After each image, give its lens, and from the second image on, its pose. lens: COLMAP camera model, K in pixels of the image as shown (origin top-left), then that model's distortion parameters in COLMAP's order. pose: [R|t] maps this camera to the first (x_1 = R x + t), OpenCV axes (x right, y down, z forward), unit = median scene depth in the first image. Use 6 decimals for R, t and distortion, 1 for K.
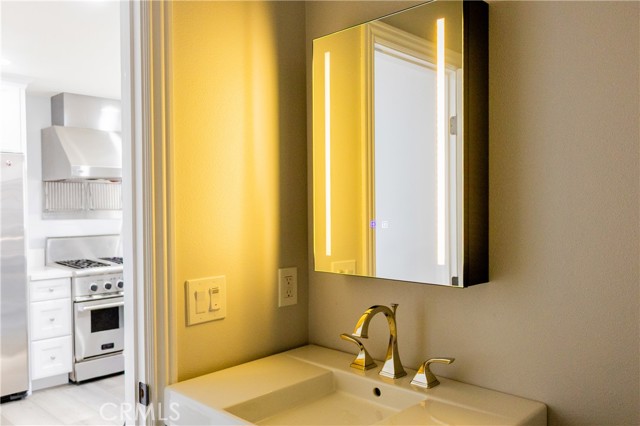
lens RADIAL K [[505.0, 0, 312.5], [0, 505.0, 213.4], [0, 0, 1]] dist [0.013592, 0.004675]
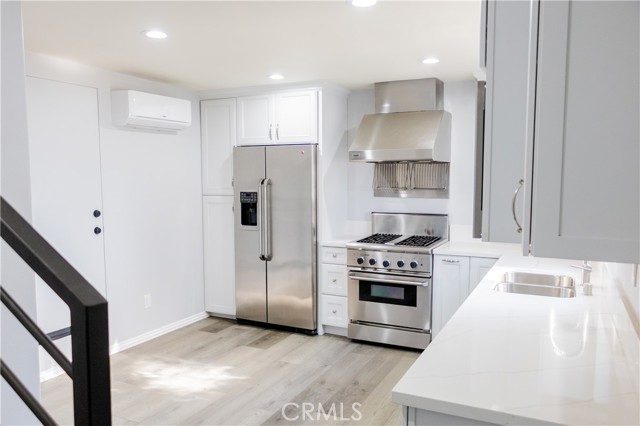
lens RADIAL K [[515.6, 0, 318.9], [0, 515.6, 217.4], [0, 0, 1]] dist [0.003150, 0.007385]
pose [[0.316917, 0.087095, -0.944446, 0.609922], [-0.023392, 0.996190, 0.084017, -0.040313], [0.948165, -0.004534, 0.317747, 0.578924]]
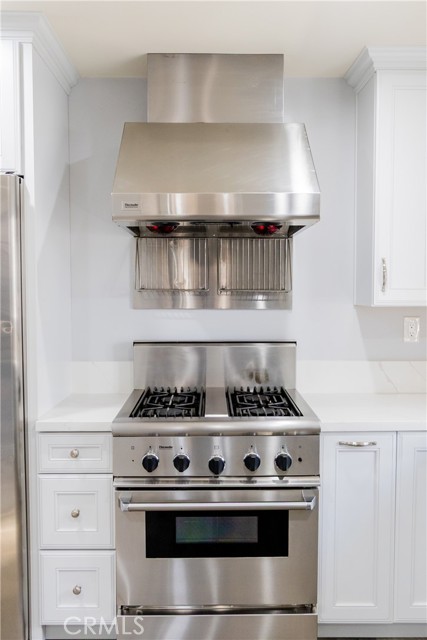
lens RADIAL K [[613.4, 0, 213.0], [0, 613.4, 326.5], [0, 0, 1]] dist [-0.010378, -0.001671]
pose [[0.719729, 0.048686, -0.692546, -0.019284], [-0.022147, 0.998640, 0.047189, -0.001504], [0.693902, -0.018626, 0.719829, 0.670791]]
